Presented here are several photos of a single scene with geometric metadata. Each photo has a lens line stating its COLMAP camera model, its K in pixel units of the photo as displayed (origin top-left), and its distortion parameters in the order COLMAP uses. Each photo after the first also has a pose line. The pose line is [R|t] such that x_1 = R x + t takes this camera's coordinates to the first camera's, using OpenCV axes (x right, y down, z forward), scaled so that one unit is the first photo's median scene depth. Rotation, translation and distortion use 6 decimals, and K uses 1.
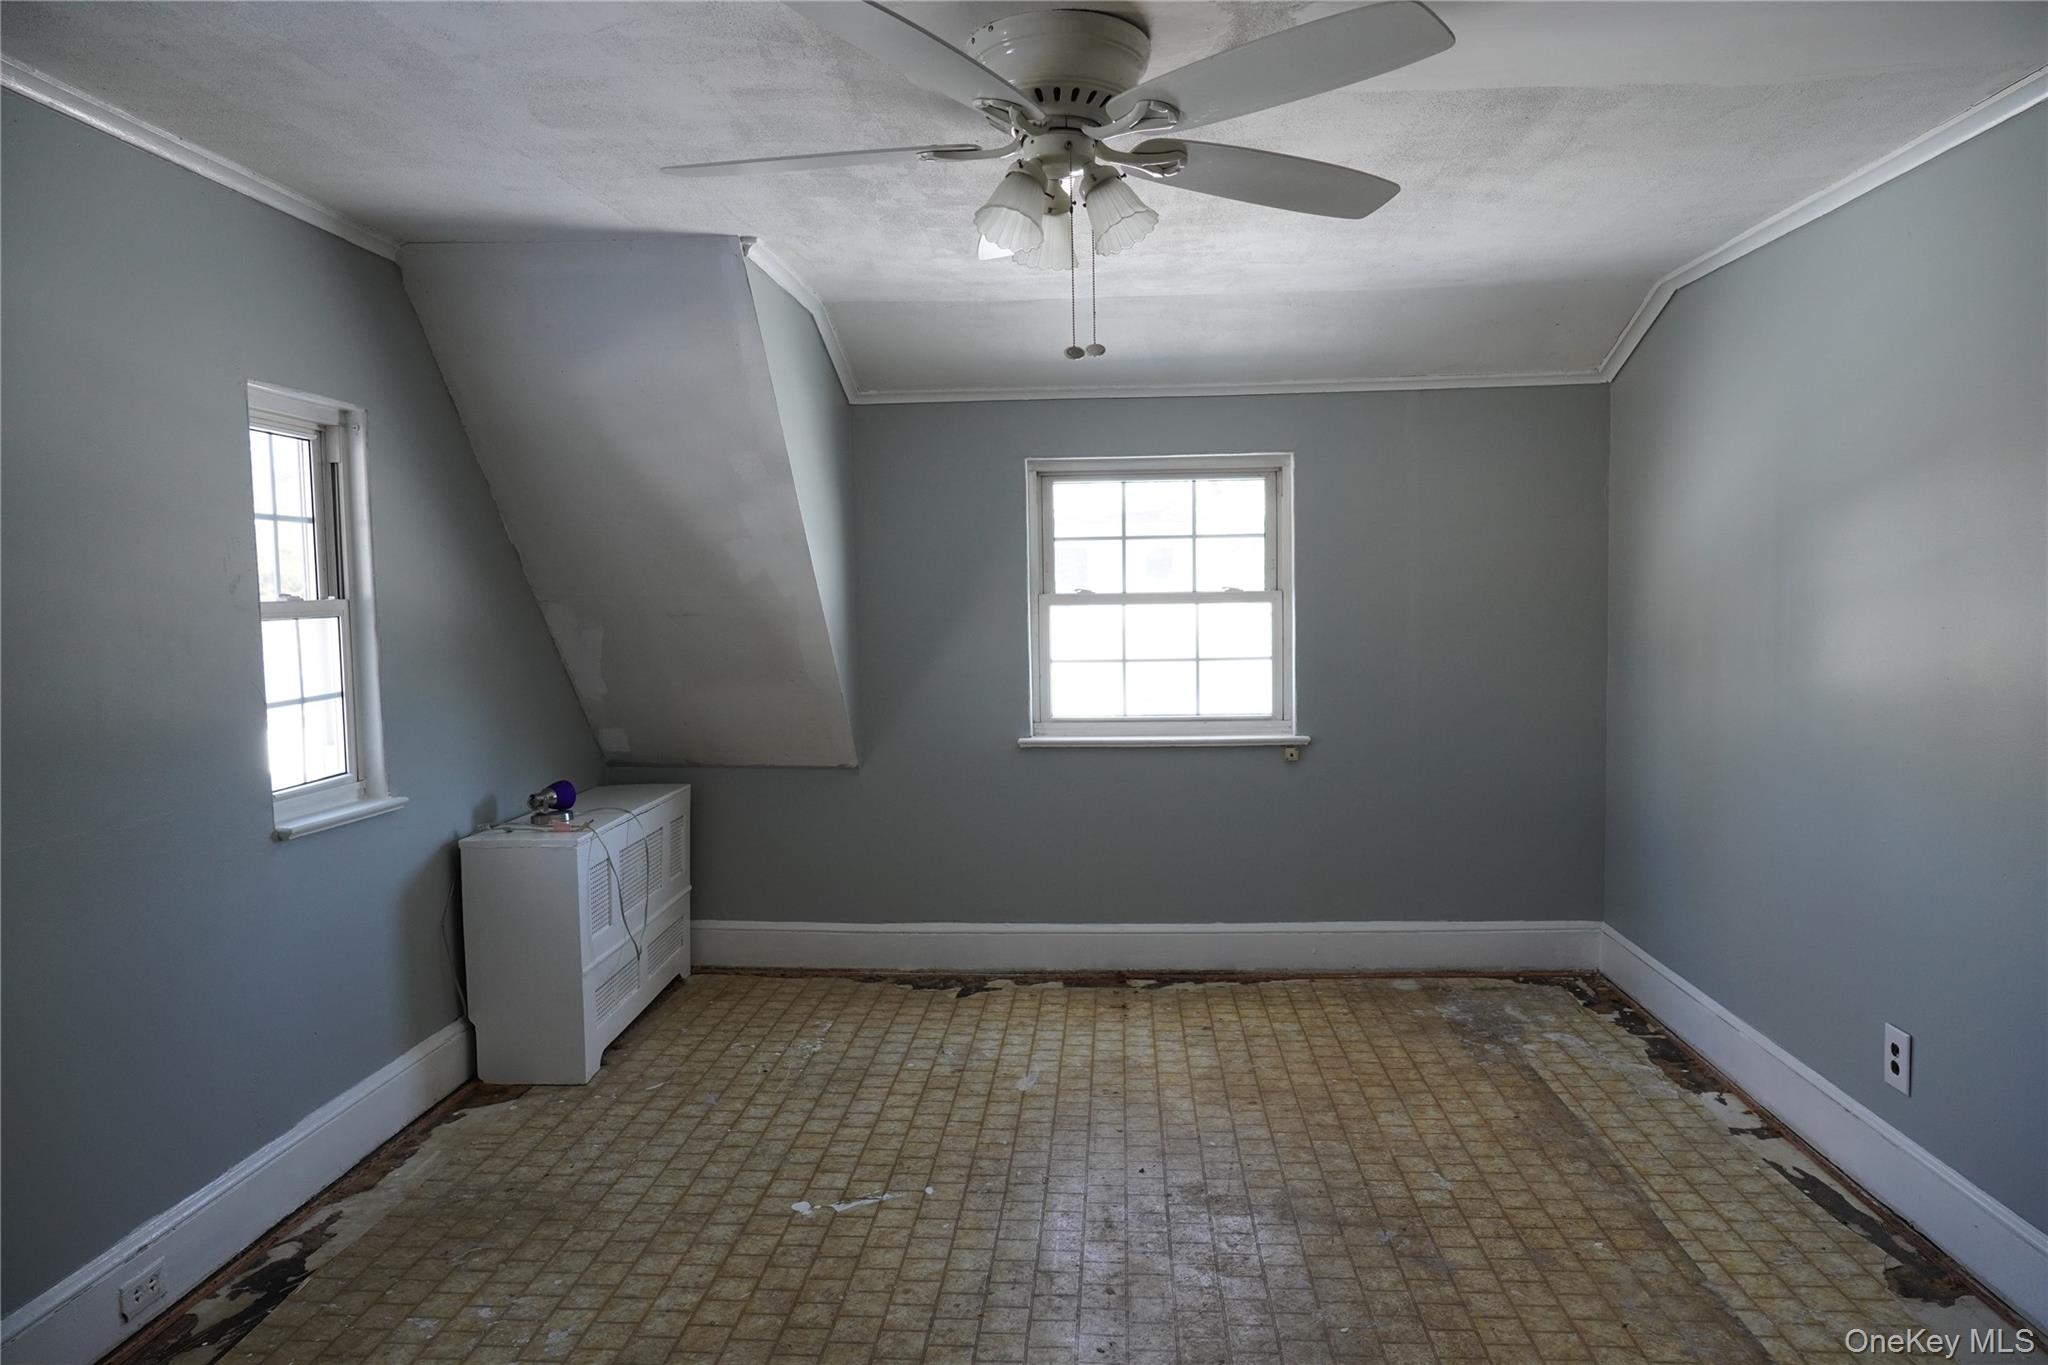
lens RADIAL K [[1361.0, 0, 1026.3], [0, 1361.0, 678.4], [0, 0, 1]] dist [-0.054608, 0.047110]
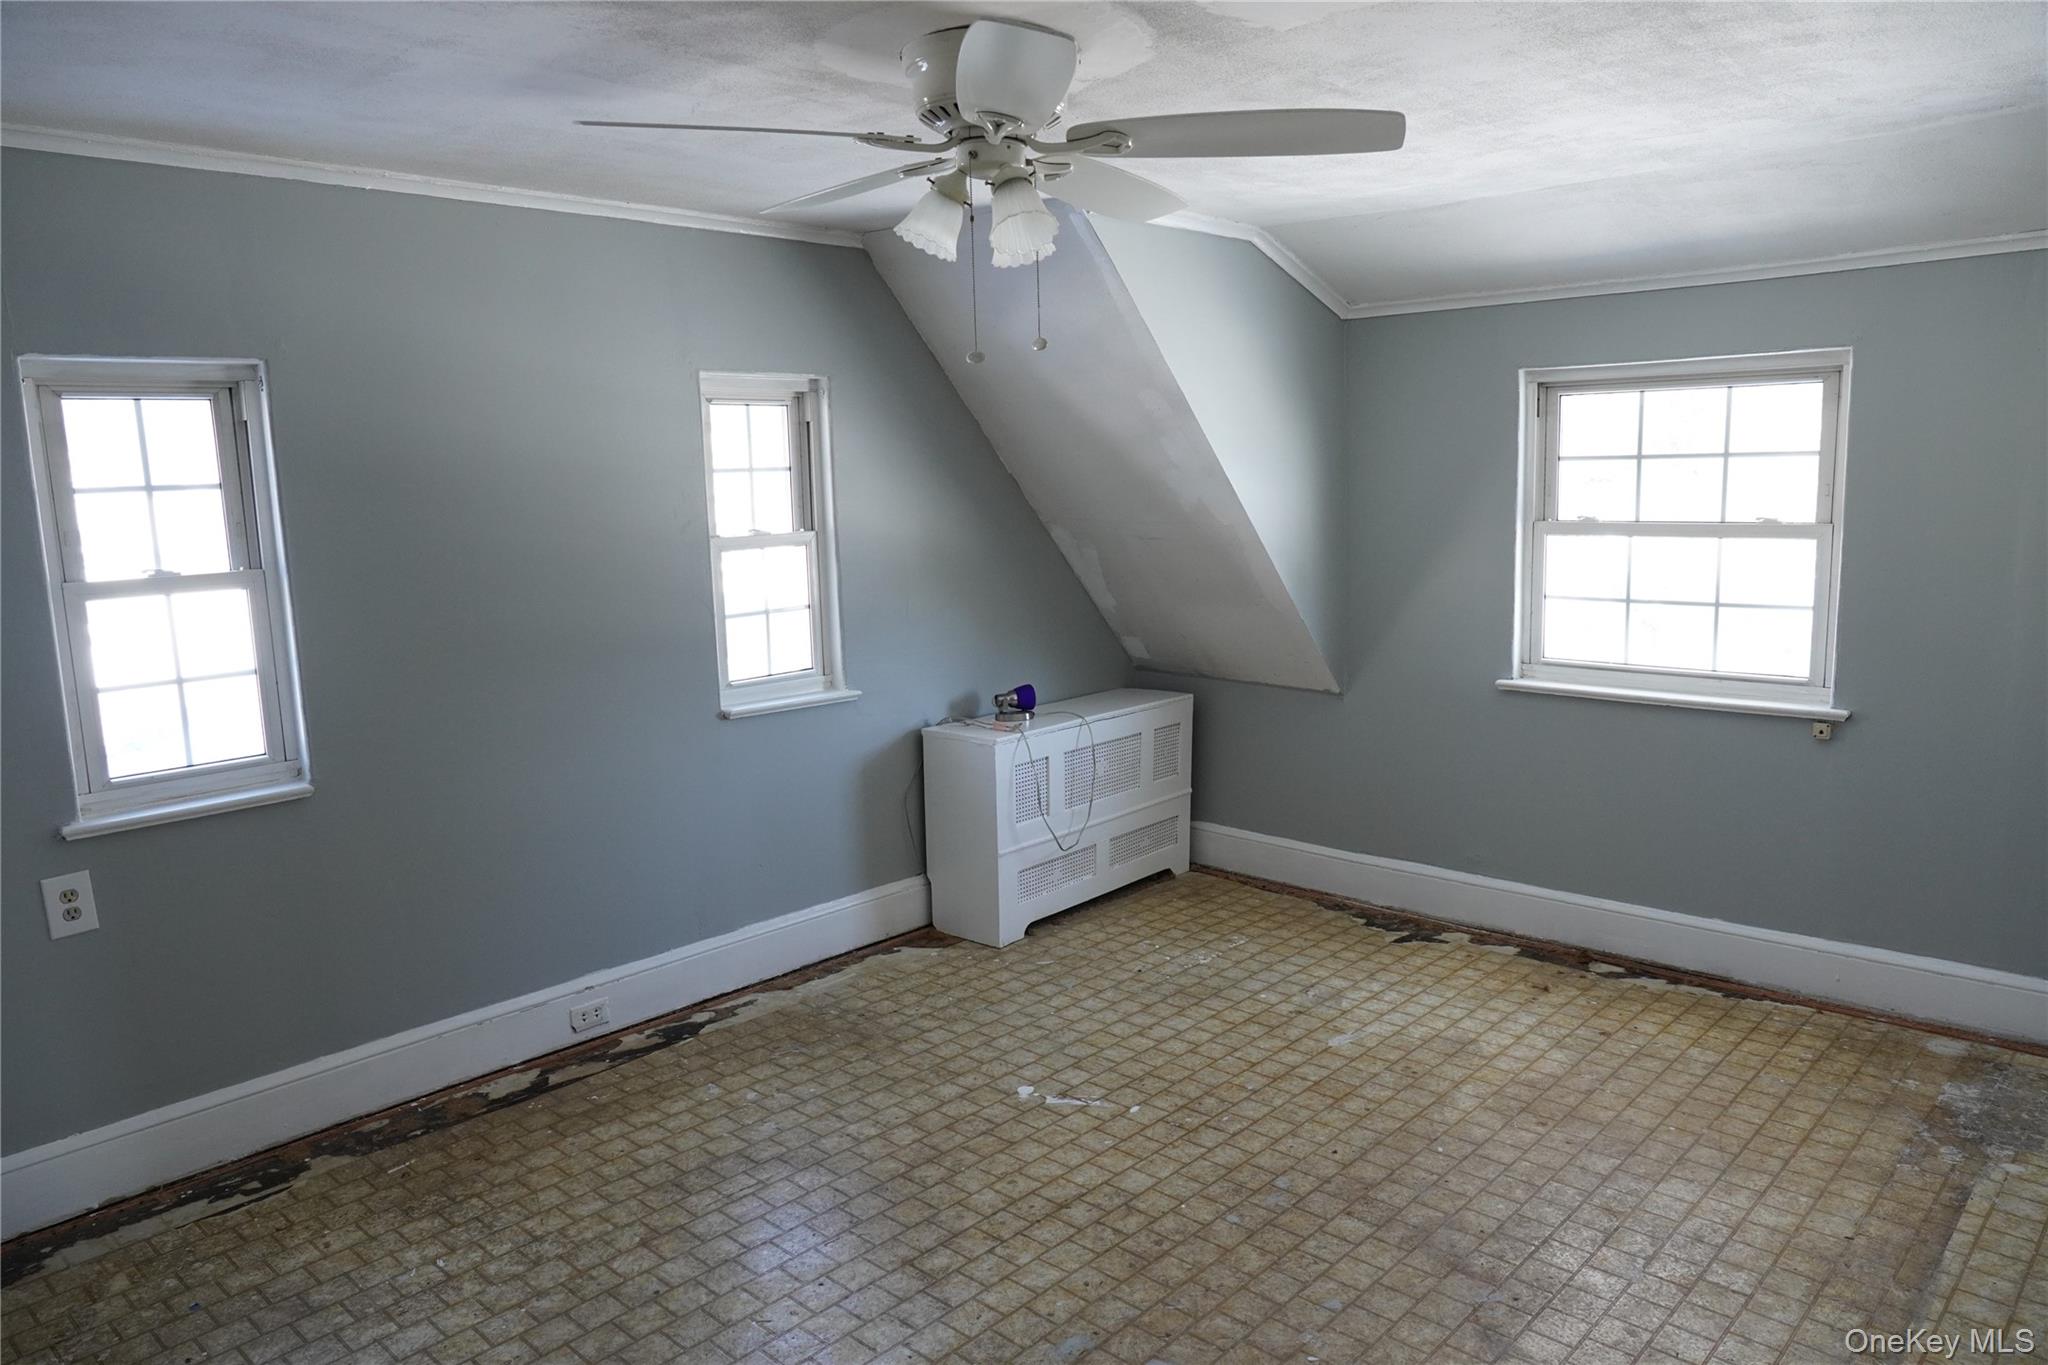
lens RADIAL K [[1398.5, 0, 1014.9], [0, 1398.5, 675.3], [0, 0, 1]] dist [-0.061831, 0.055267]
pose [[0.772775, 0.089519, -0.628335, 0.379806], [-0.029632, 0.994012, 0.105174, -0.054571], [0.633988, -0.062657, 0.770801, 0.085729]]
